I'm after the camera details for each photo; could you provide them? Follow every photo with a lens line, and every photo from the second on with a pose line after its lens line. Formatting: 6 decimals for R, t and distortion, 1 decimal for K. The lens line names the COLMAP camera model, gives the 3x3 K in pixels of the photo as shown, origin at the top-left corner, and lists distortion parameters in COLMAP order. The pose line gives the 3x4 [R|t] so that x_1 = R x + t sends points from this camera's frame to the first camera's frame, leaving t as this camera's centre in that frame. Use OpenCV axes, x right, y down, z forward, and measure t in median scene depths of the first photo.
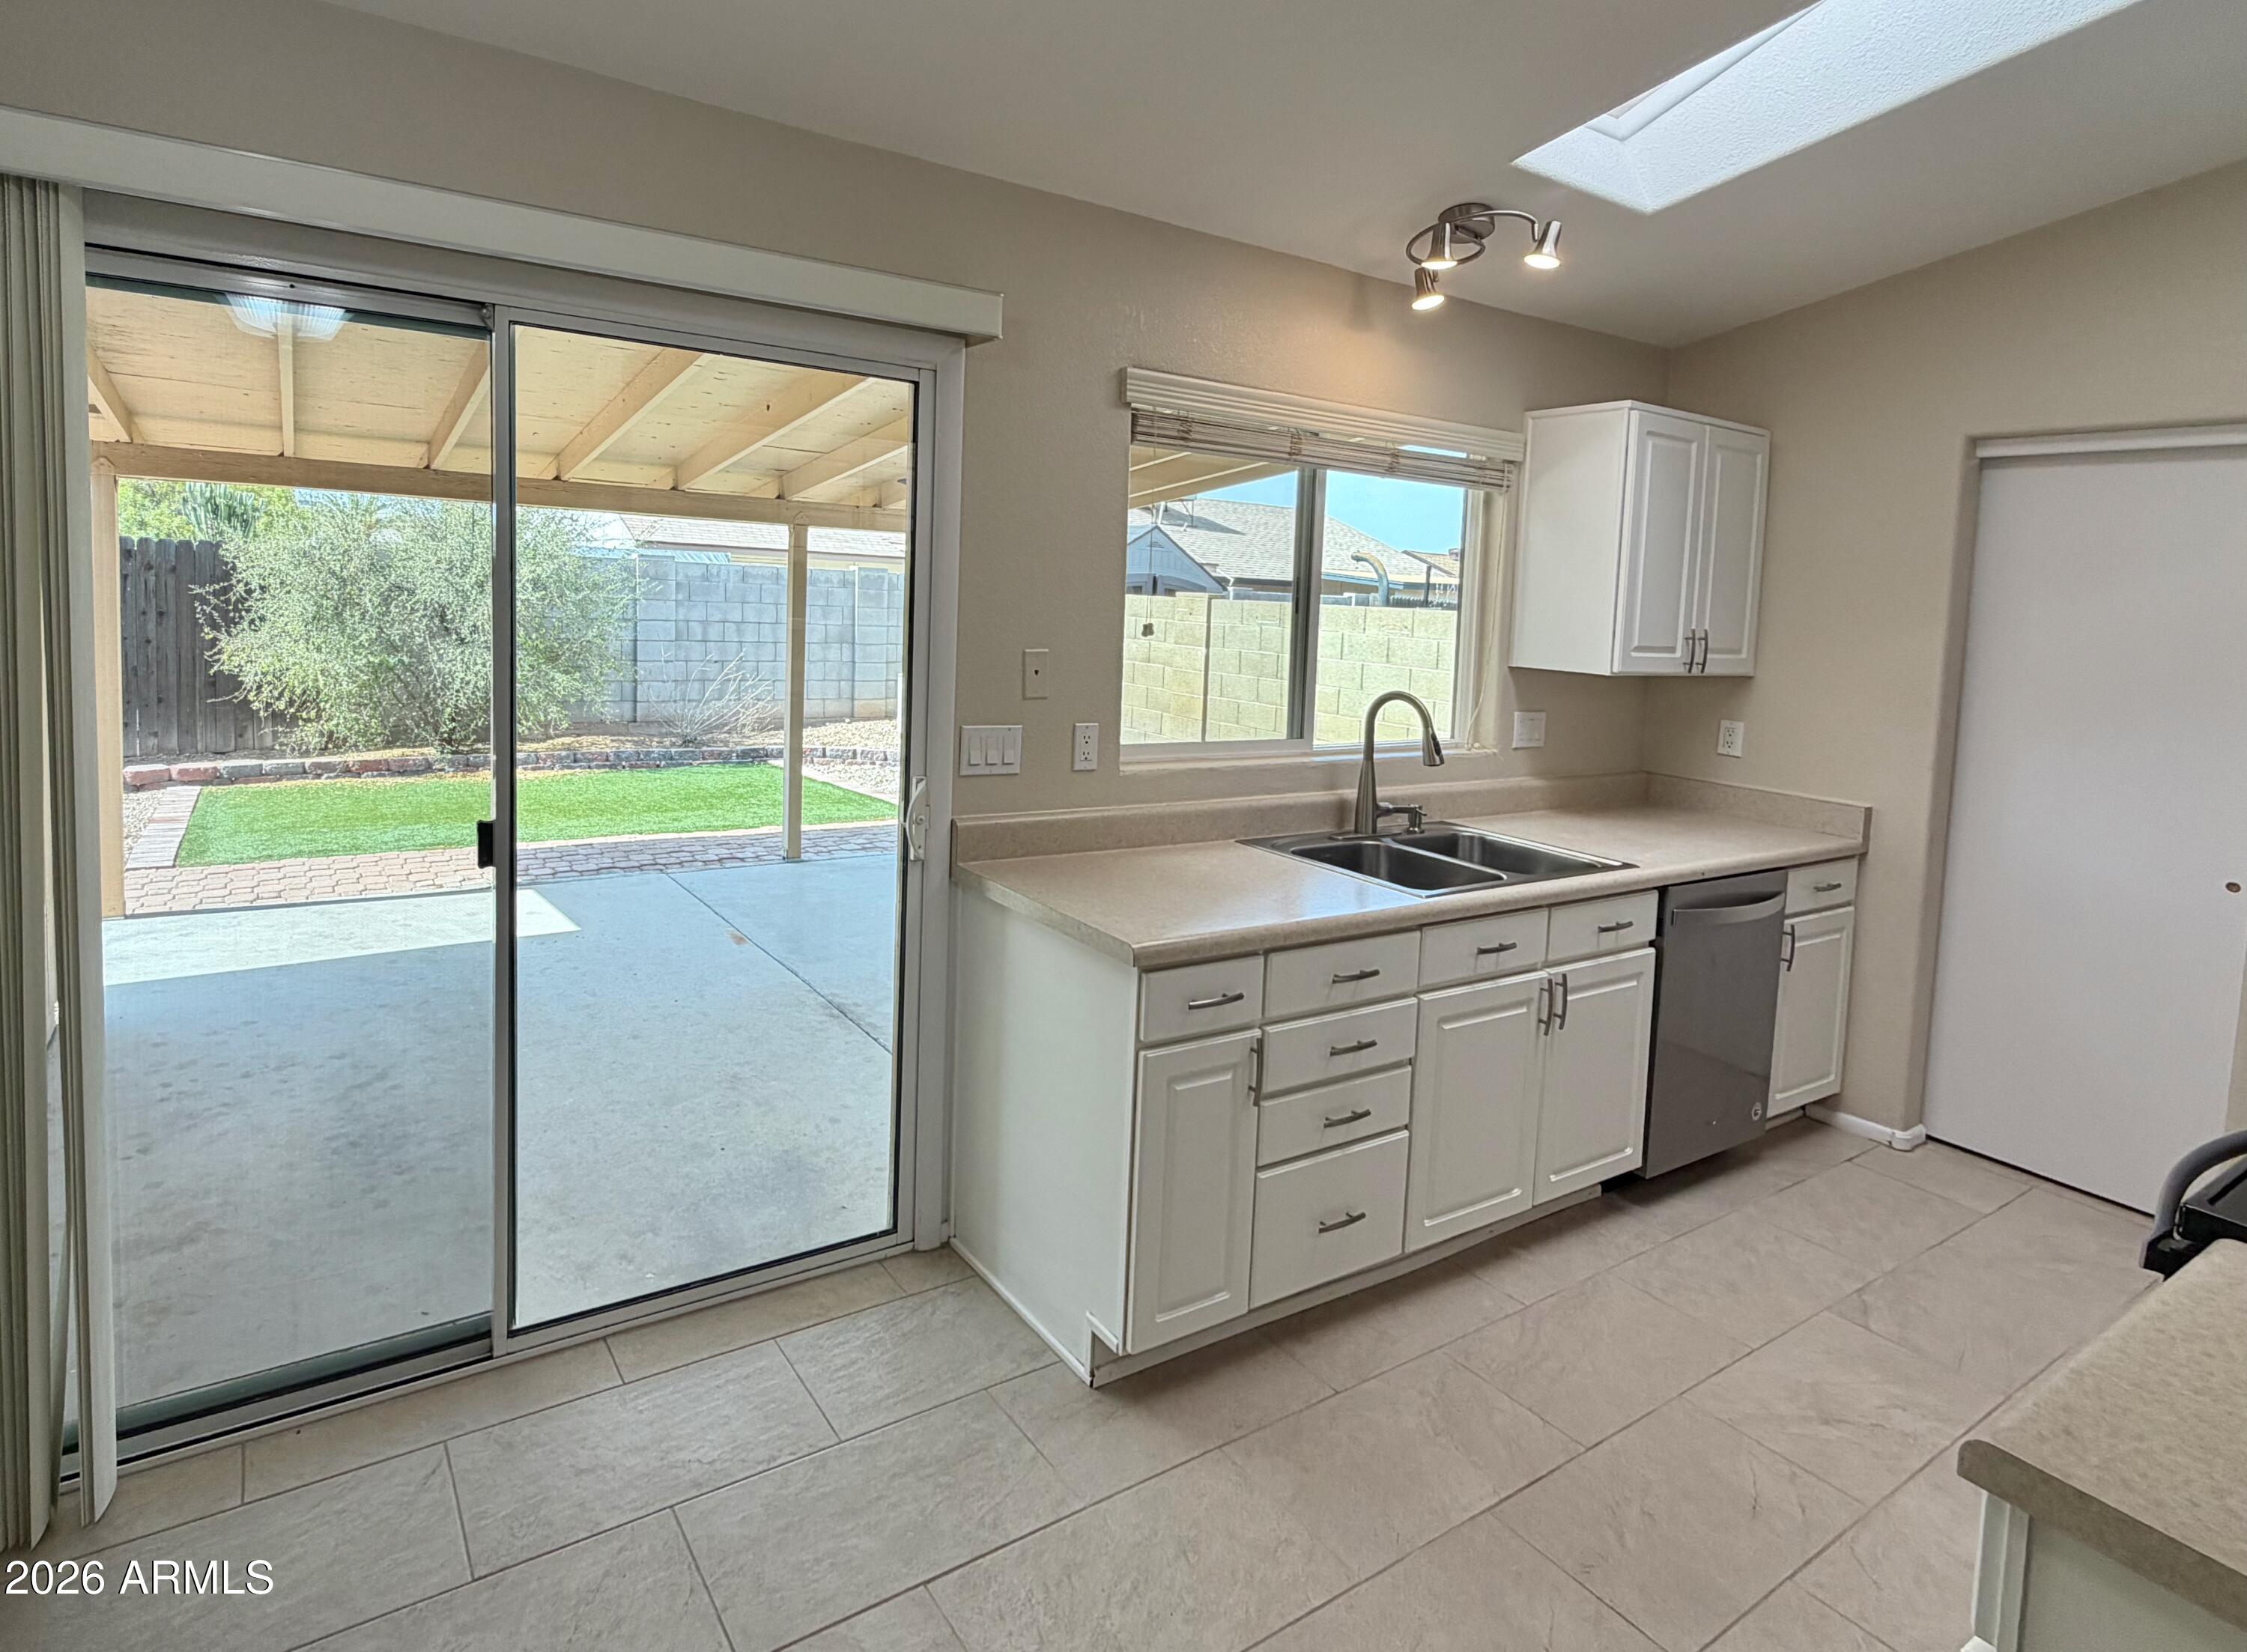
lens RADIAL K [[1137.2, 0, 947.6], [0, 1137.2, 820.3], [0, 0, 1]] dist [0.001358, 0.000513]
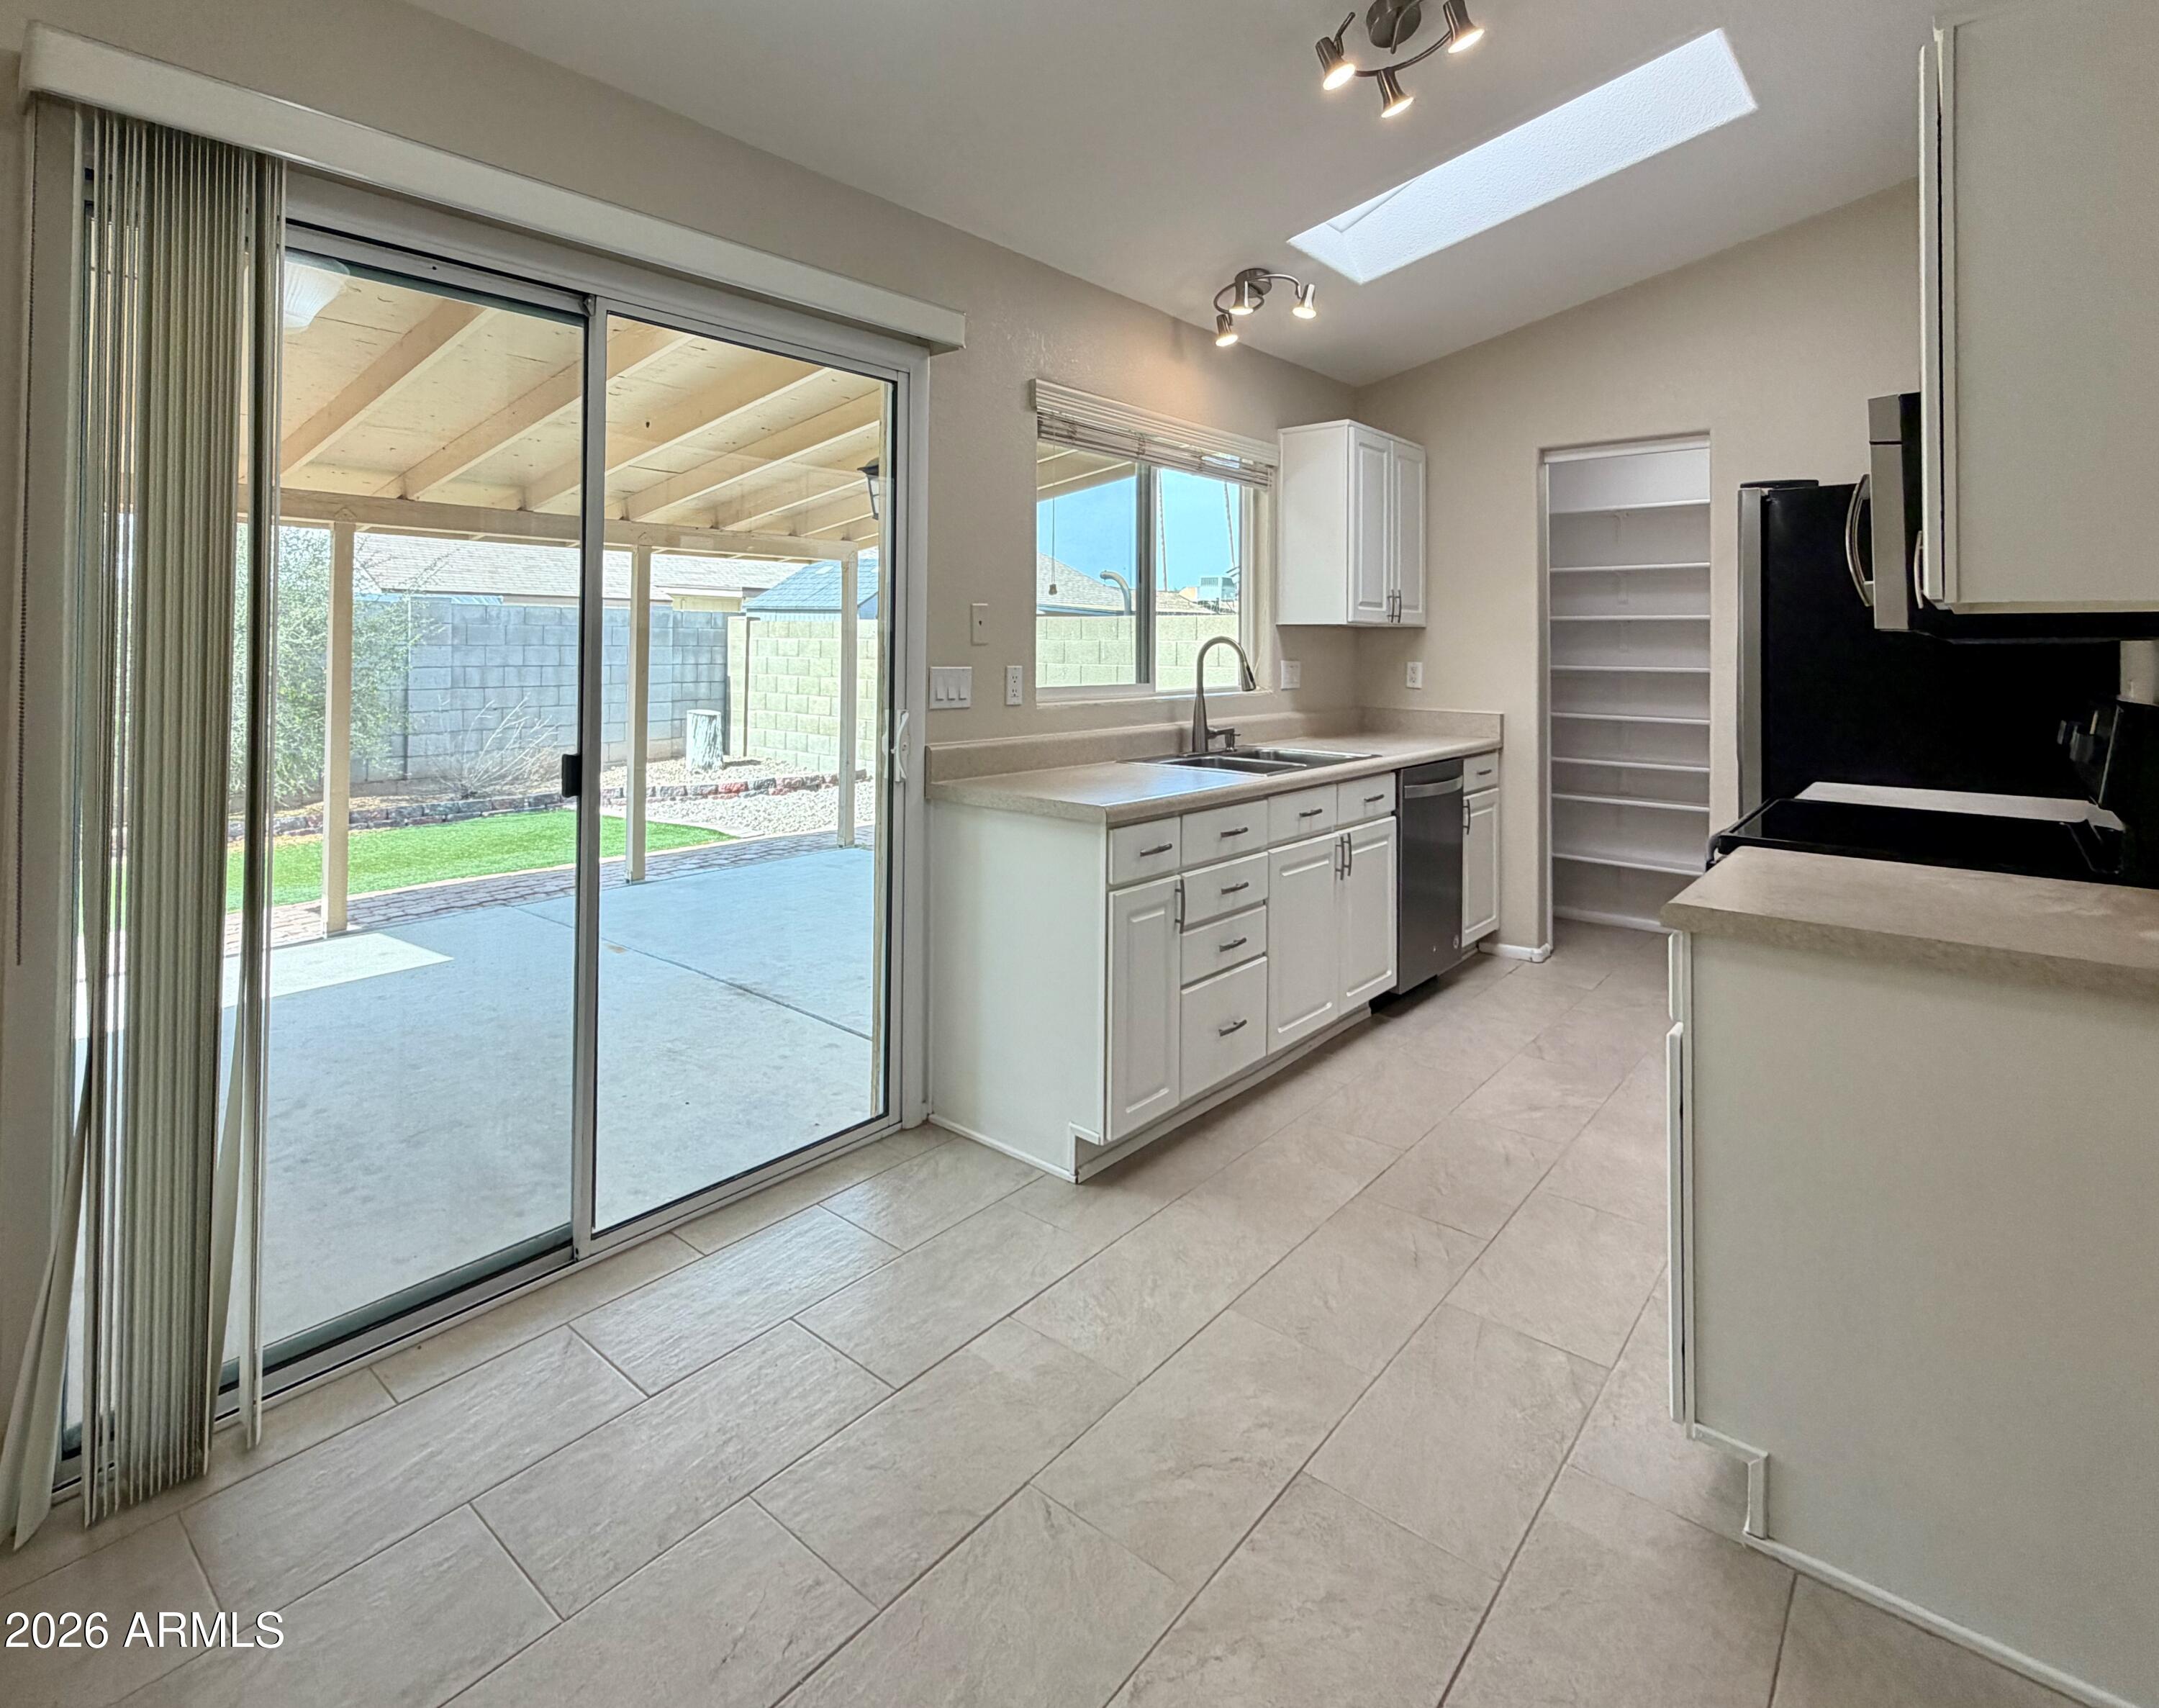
lens RADIAL K [[1061.9, 0, 1079.5], [0, 1061.9, 854.0], [0, 0, 1]] dist [-0.000806, -0.000003]
pose [[0.938841, -0.116710, 0.323971, -0.196733], [0.114931, 0.993067, 0.024691, 0.092589], [-0.324606, 0.014053, 0.945745, -0.125088]]
